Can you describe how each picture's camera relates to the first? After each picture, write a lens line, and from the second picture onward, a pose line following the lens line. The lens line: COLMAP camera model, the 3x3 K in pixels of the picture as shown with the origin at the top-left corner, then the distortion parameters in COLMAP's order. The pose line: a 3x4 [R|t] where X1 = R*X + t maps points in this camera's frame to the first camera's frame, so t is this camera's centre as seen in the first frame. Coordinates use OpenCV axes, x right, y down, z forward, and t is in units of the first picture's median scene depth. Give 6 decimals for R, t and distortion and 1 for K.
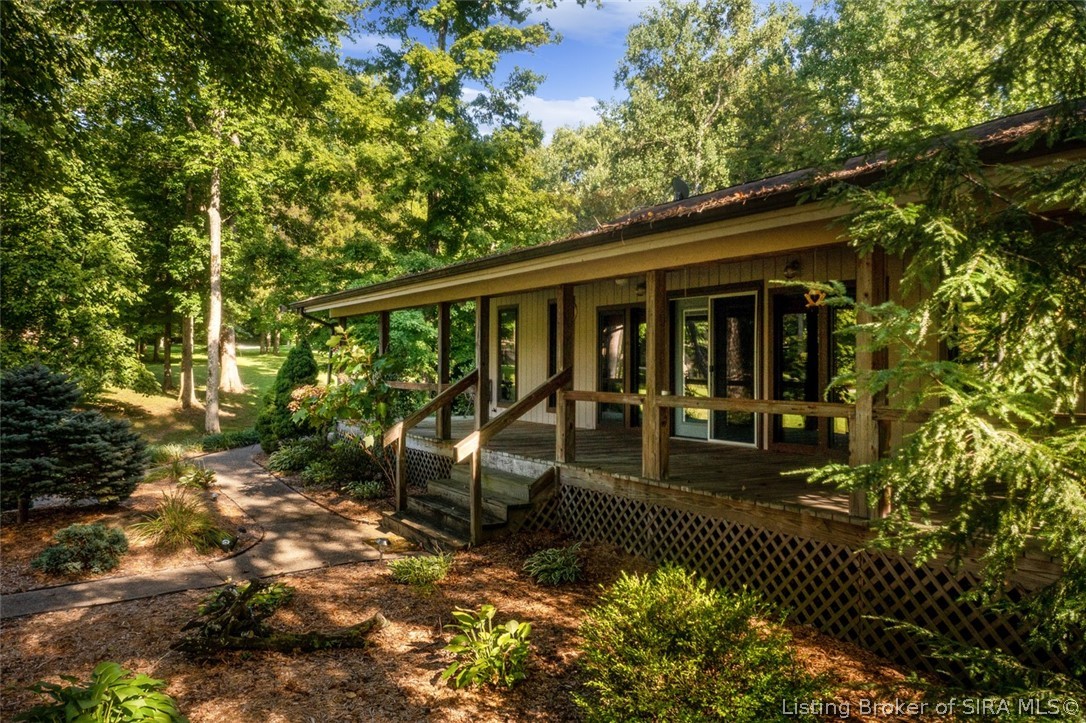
lens RADIAL K [[855.6, 0, 543.0], [0, 855.6, 361.5], [0, 0, 1]] dist [-0.016277, -0.003900]
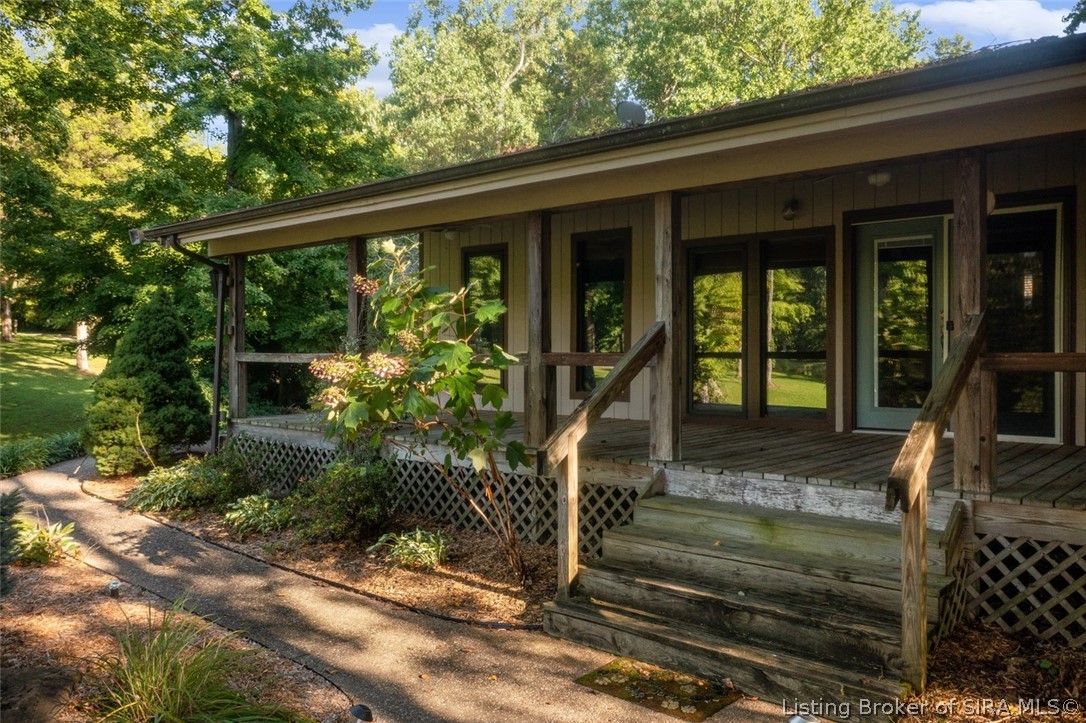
lens RADIAL K [[855.6, 0, 543.0], [0, 855.6, 361.5], [0, 0, 1]] dist [-0.016277, -0.003900]
pose [[0.948943, -0.011417, 0.315241, -0.122958], [0.005456, 0.999789, 0.019785, 0.008413], [-0.315400, -0.017054, 0.948806, 0.187520]]
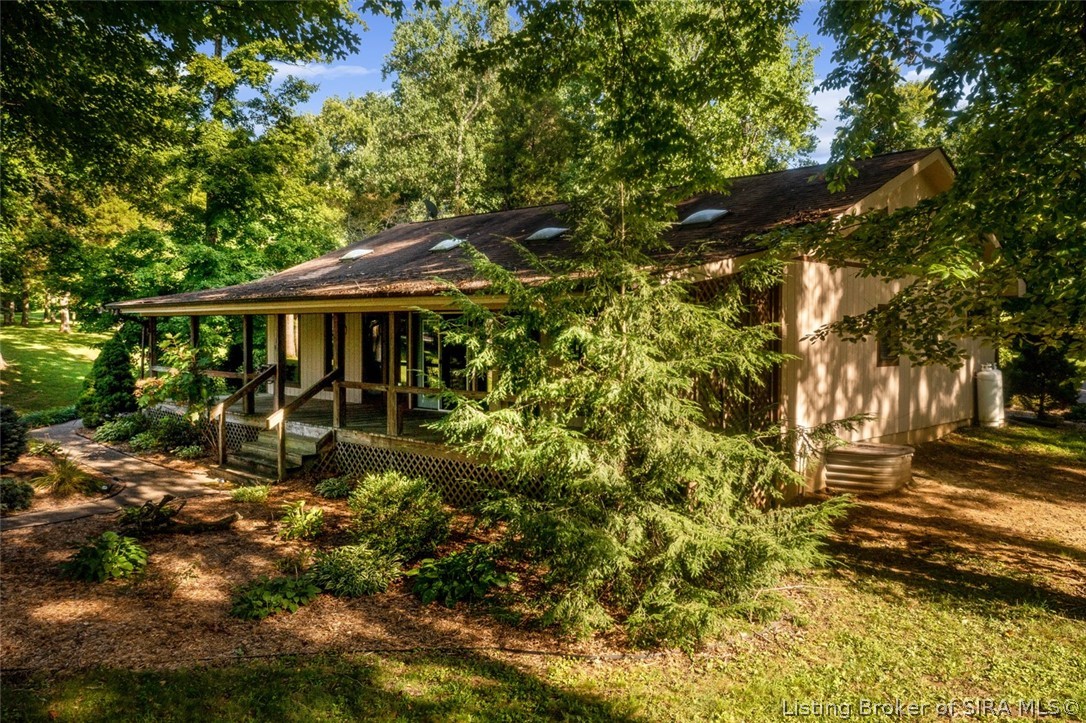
lens RADIAL K [[855.6, 0, 543.0], [0, 855.6, 361.5], [0, 0, 1]] dist [-0.016277, -0.003900]
pose [[0.965568, -0.010273, 0.259948, -0.006254], [-0.000281, 0.999178, 0.040533, -0.020463], [-0.260150, -0.039211, 0.964772, -0.186921]]
